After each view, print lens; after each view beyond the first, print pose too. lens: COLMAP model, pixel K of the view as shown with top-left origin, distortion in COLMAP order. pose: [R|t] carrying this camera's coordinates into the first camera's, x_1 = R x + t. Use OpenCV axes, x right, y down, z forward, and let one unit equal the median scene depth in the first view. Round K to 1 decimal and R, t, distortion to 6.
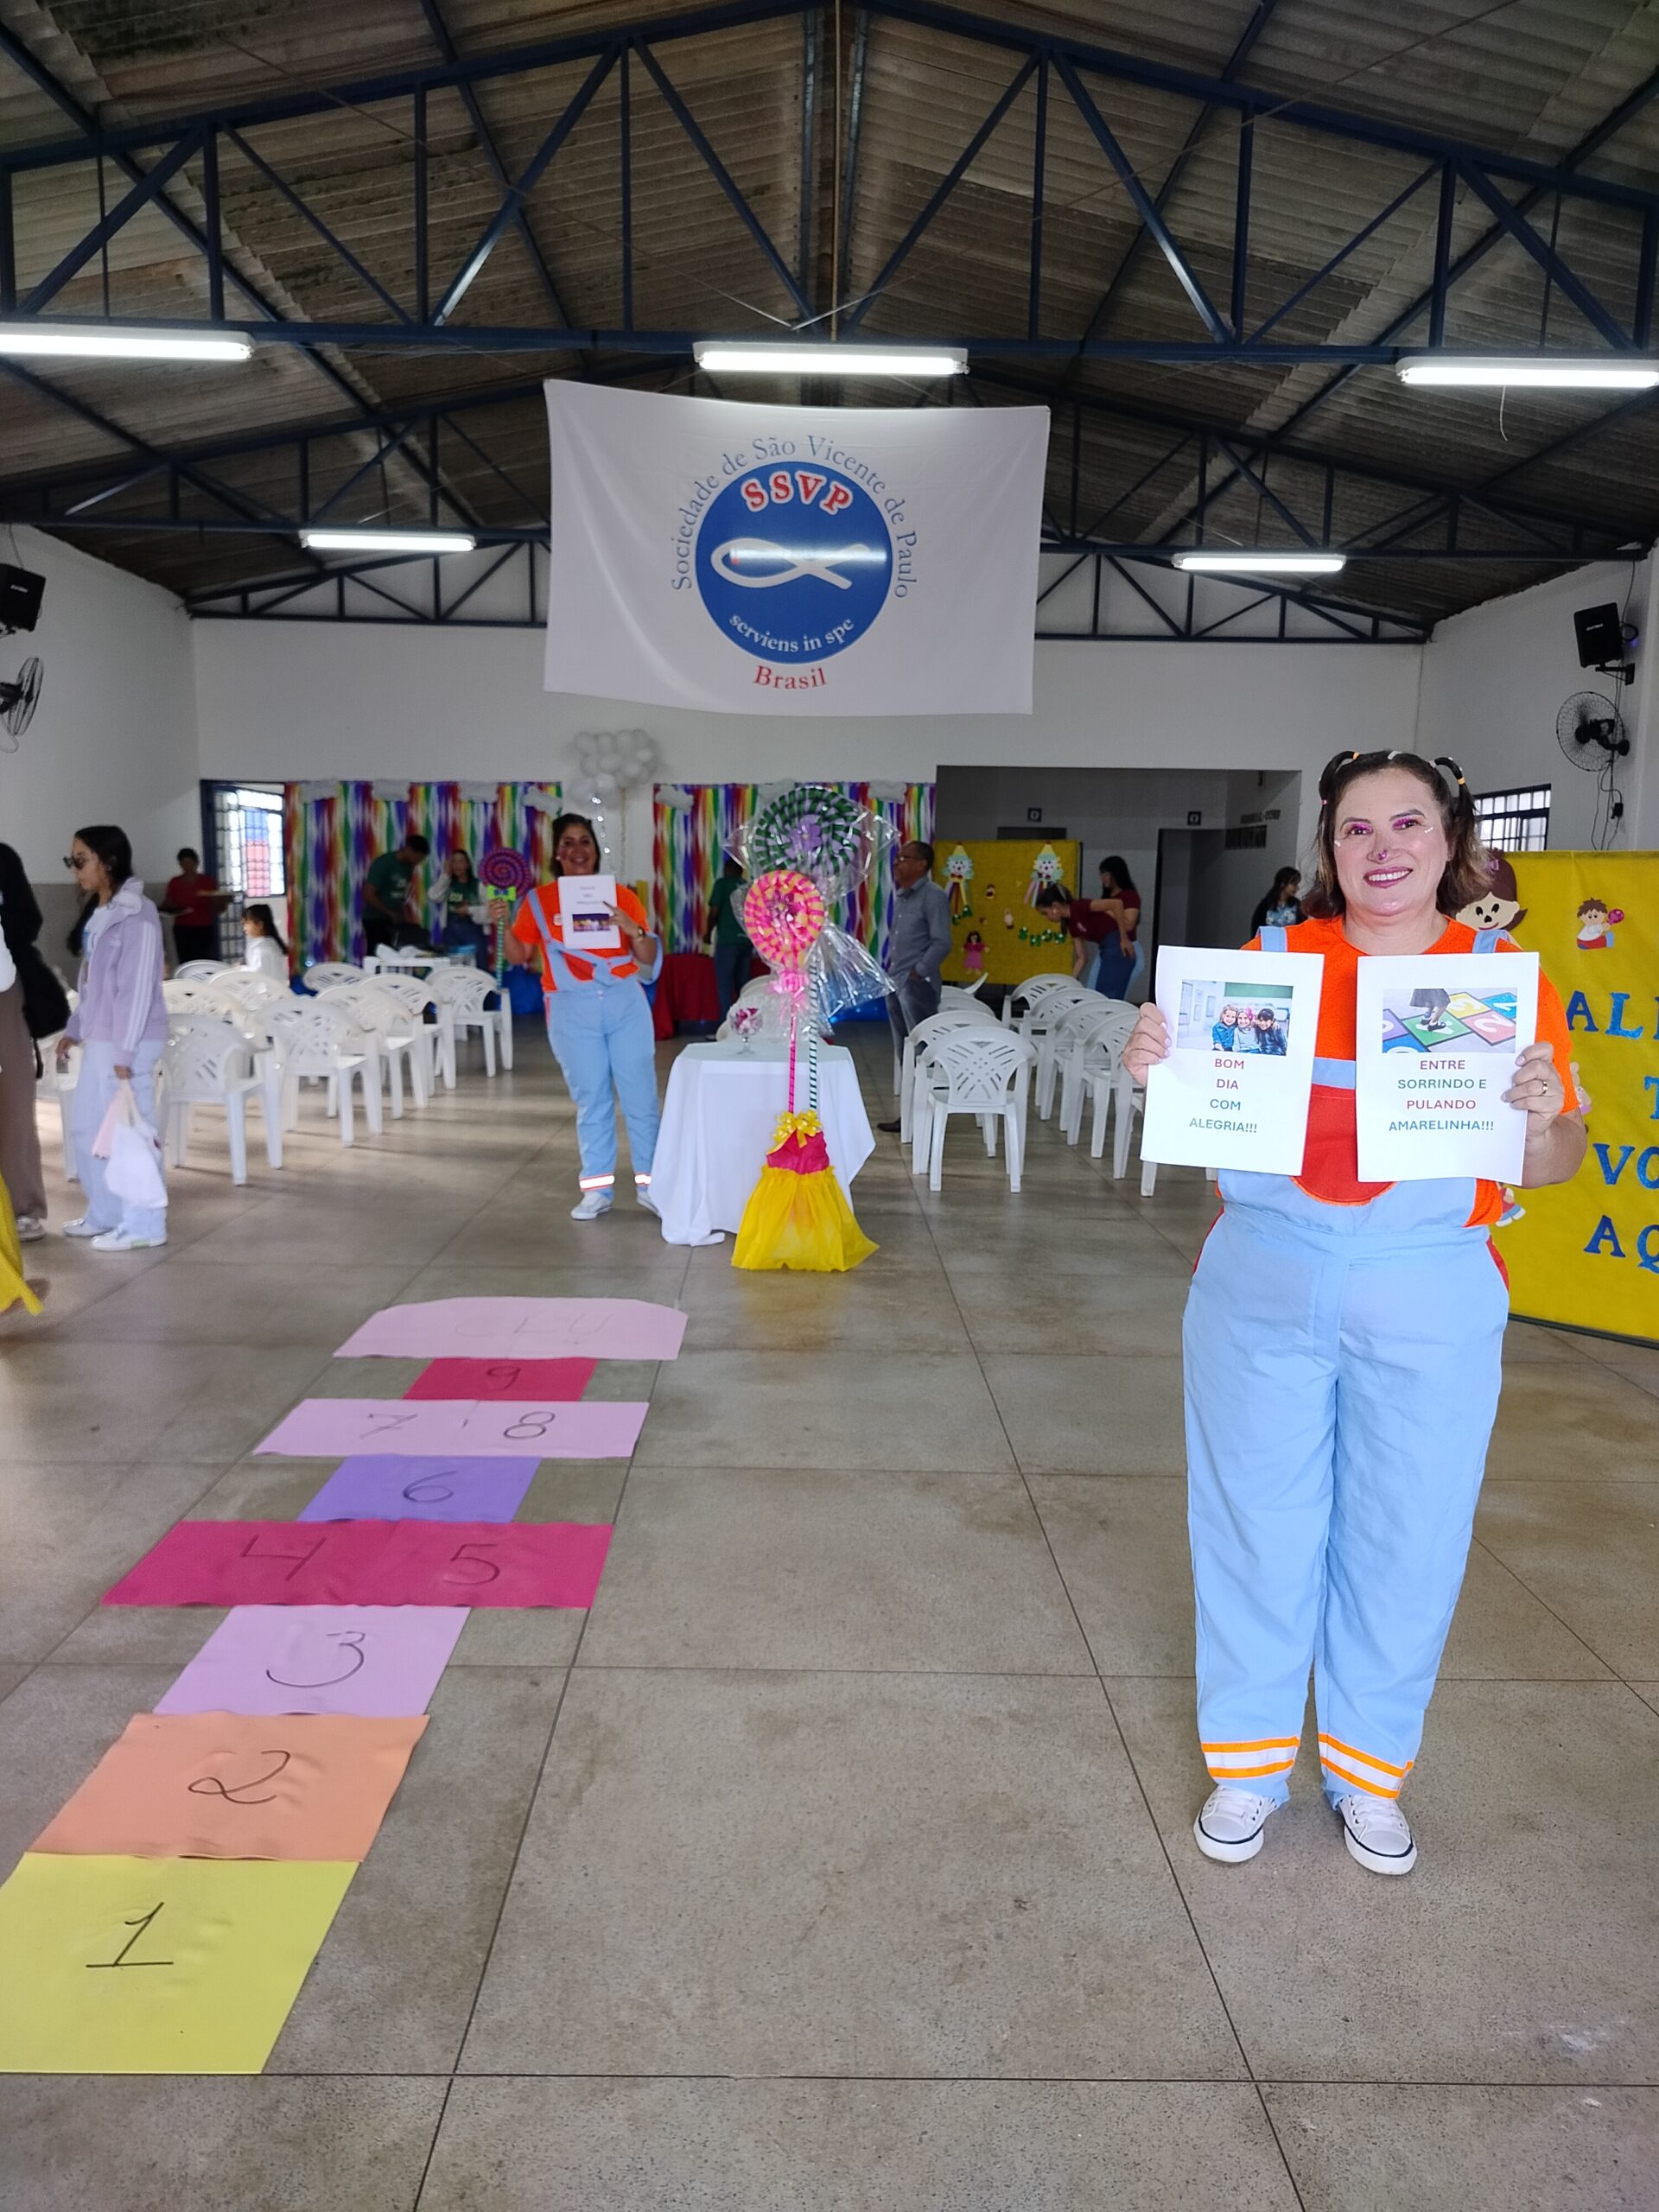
lens RADIAL K [[1536.9, 0, 837.8], [0, 1536.9, 1124.0], [0, 0, 1]] dist [0.031983, -0.041212]
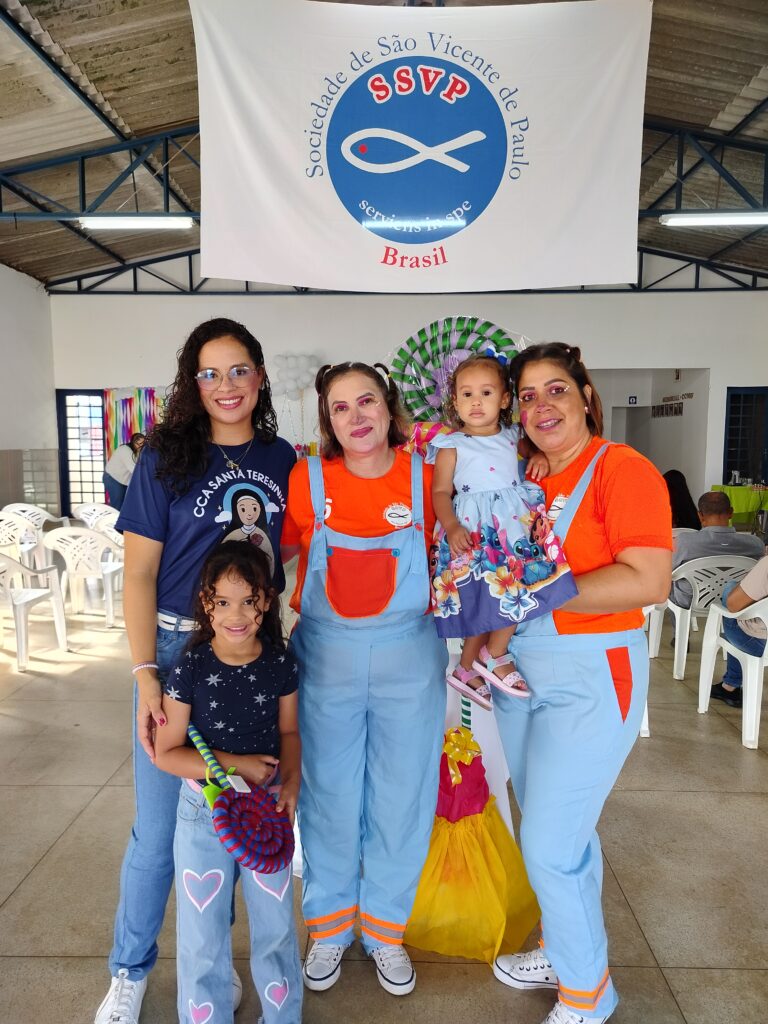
lens RADIAL K [[711.5, 0, 385.1], [0, 711.5, 512.5], [0, 0, 1]] dist [0.031983, -0.041212]
pose [[0.998890, -0.015375, -0.044521, -0.021158], [0.012806, 0.998268, -0.057421, -0.051631], [0.045326, 0.056787, 0.997357, 0.335431]]
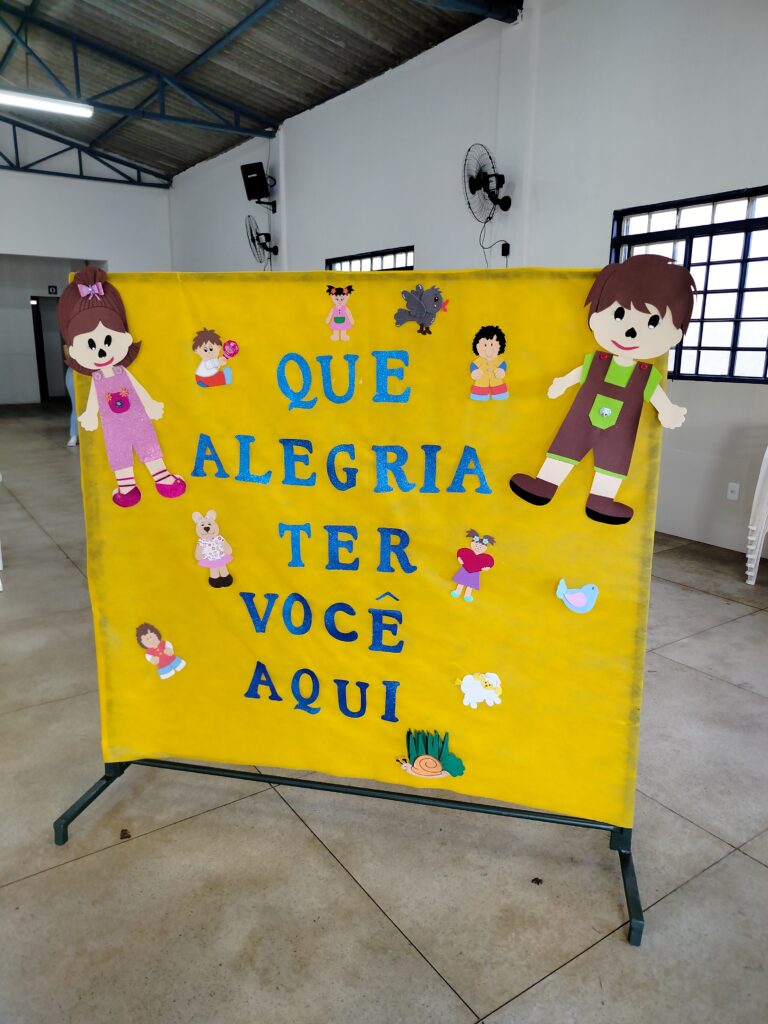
lens RADIAL K [[711.5, 0, 381.4], [0, 711.5, 515.7], [0, 0, 1]] dist [0.031983, -0.041212]
pose [[0.834681, -0.138142, 0.533127, 0.140034], [0.085931, 0.988842, 0.121689, -0.033526], [-0.543988, -0.055760, 0.837238, 0.246239]]
